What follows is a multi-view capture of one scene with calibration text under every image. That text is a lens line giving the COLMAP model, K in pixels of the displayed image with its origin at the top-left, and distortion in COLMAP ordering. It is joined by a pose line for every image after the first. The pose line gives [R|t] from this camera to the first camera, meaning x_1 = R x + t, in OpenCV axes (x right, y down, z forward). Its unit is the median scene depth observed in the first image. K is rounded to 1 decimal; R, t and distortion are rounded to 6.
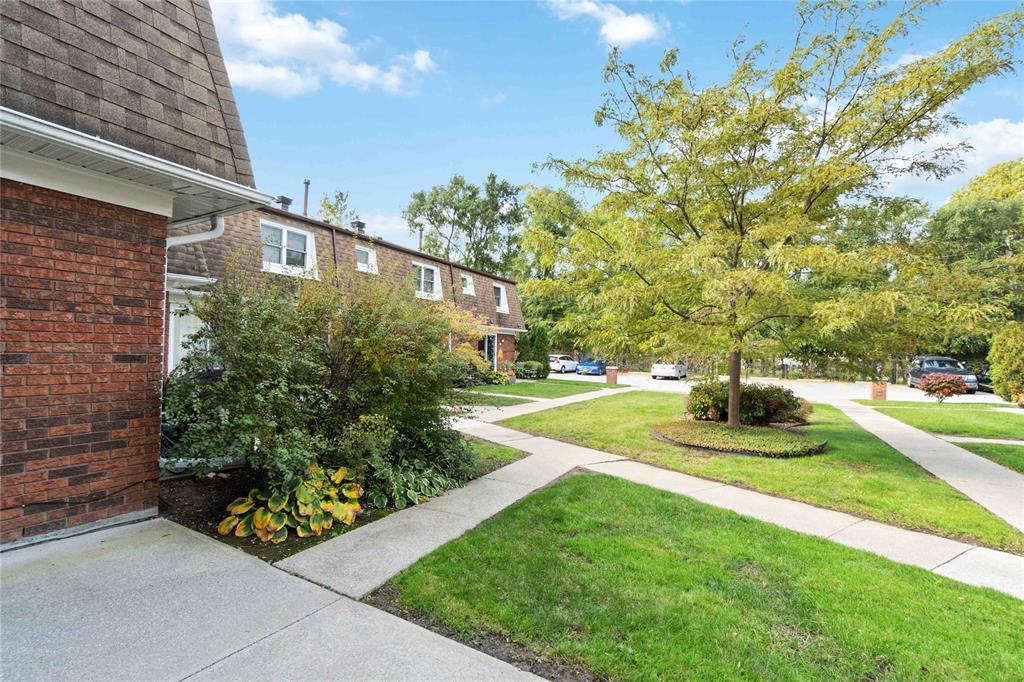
lens RADIAL K [[460.0, 0, 501.6], [0, 460.0, 336.6], [0, 0, 1]] dist [-0.002112, 0.000015]
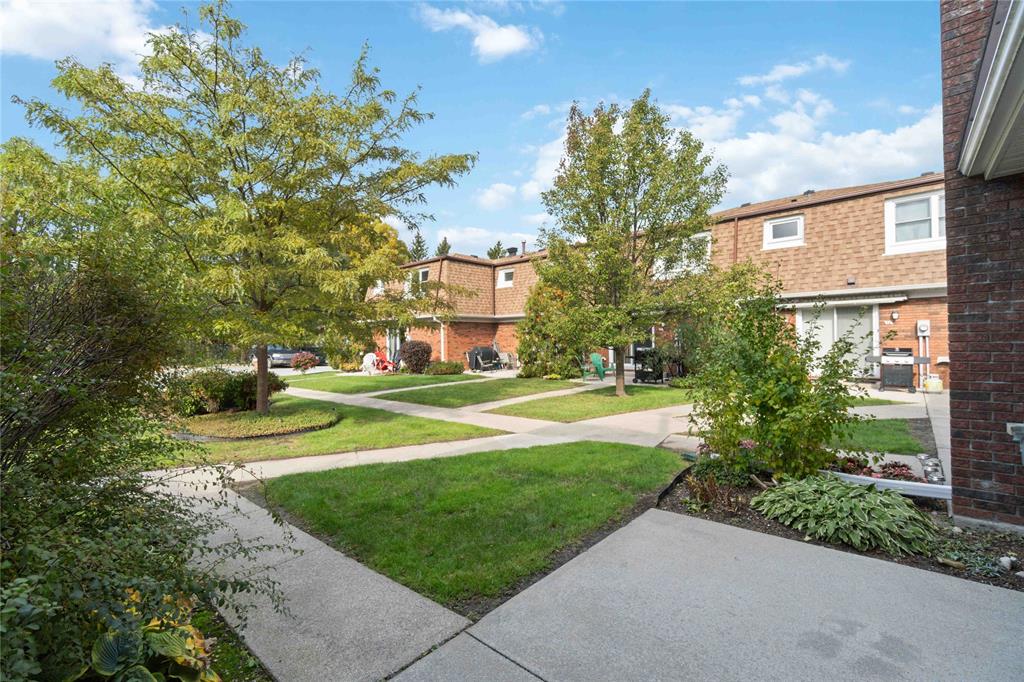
lens RADIAL K [[438.9, 0, 514.7], [0, 438.9, 342.2], [0, 0, 1]] dist [-0.001142, 0.000250]
pose [[0.208235, -0.027510, 0.977692, -0.967729], [-0.017986, 0.999328, 0.031950, -0.017540], [-0.977914, -0.024238, 0.207600, 0.632665]]
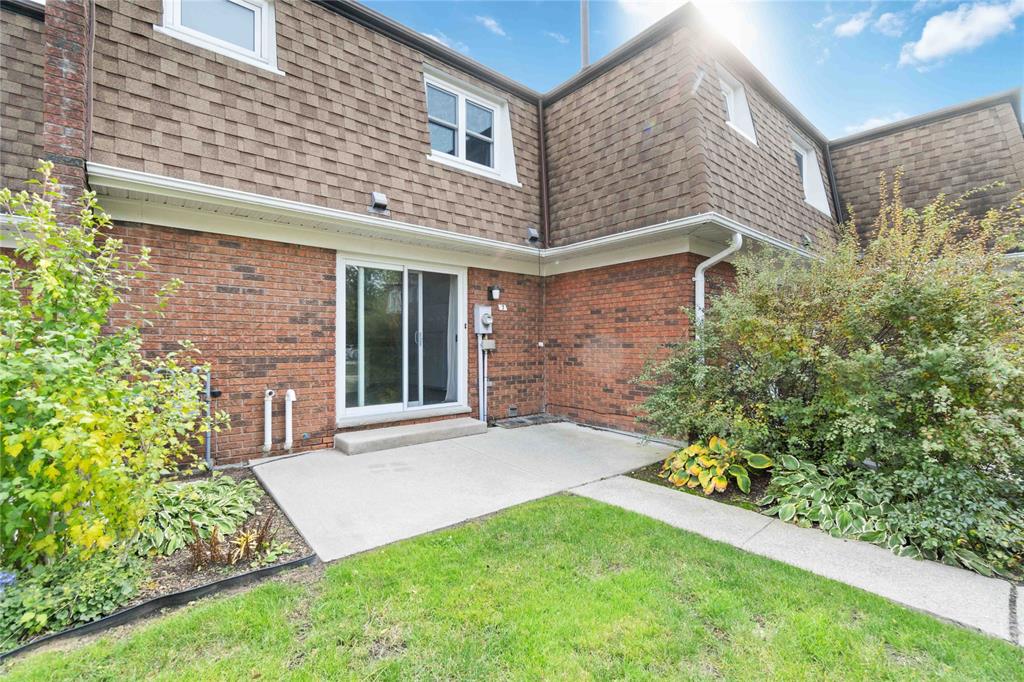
lens RADIAL K [[438.9, 0, 514.7], [0, 438.9, 342.2], [0, 0, 1]] dist [-0.001142, 0.000250]
pose [[-0.341840, -0.025495, -0.939412, 0.911401], [0.022296, 0.999131, -0.035229, 0.082993], [0.939494, -0.032988, -0.340974, 1.054289]]
